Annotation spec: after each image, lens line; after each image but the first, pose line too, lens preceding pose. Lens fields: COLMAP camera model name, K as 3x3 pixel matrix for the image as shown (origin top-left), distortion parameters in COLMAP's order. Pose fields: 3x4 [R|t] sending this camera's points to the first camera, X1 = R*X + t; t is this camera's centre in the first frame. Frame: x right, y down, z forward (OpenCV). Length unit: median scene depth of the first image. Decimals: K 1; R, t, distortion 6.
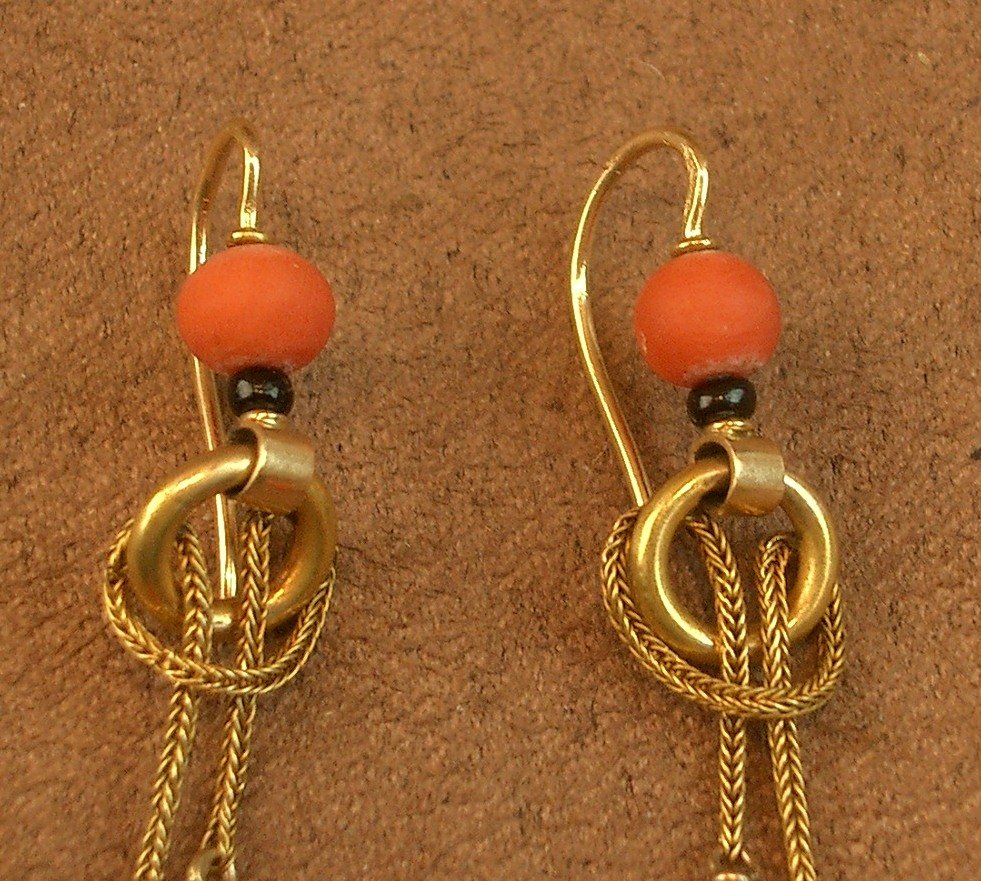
lens RADIAL K [[3038.8, 0, 605.8], [0, 3038.8, 439.0], [0, 0, 1]] dist [-0.077958, -0.036509]
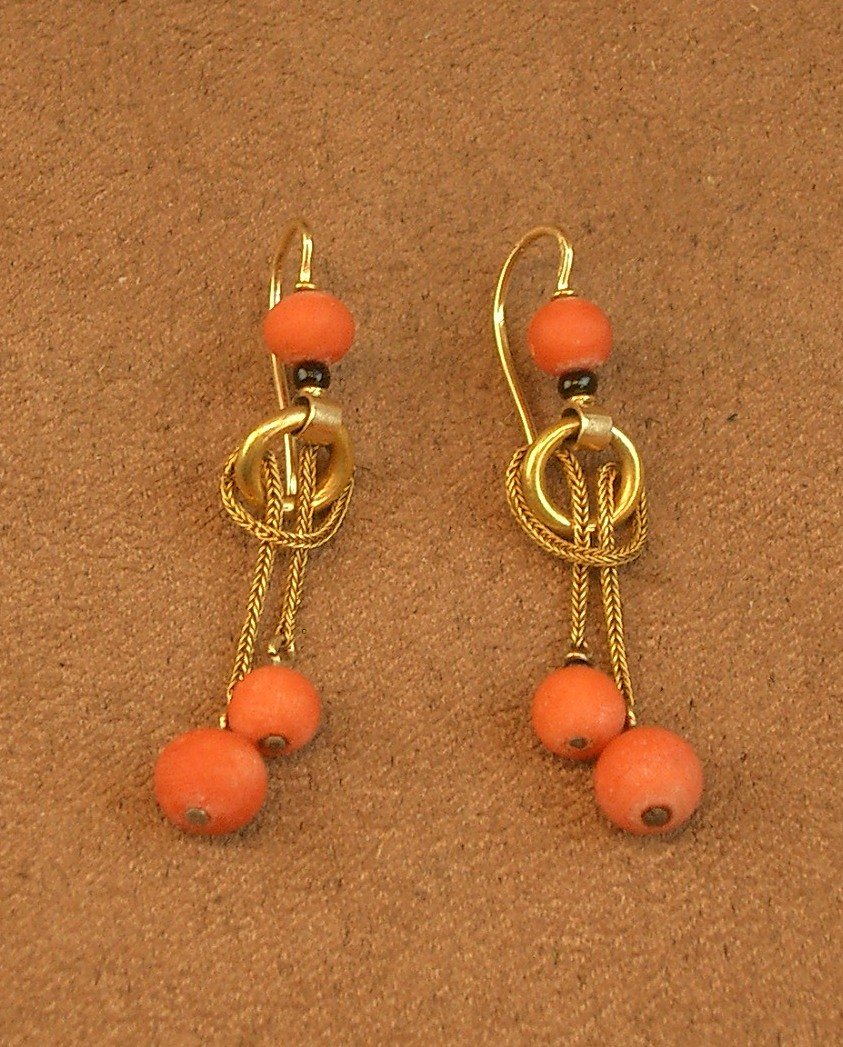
lens RADIAL K [[3069.3, 0, 421.5], [0, 3069.3, 523.5], [0, 0, 1]] dist [-0.032825, -0.489967]
pose [[0.997646, 0.014045, -0.067114, 0.067281], [-0.012531, 0.999658, 0.022934, 0.027464], [0.067413, -0.022039, 0.997482, -0.742764]]
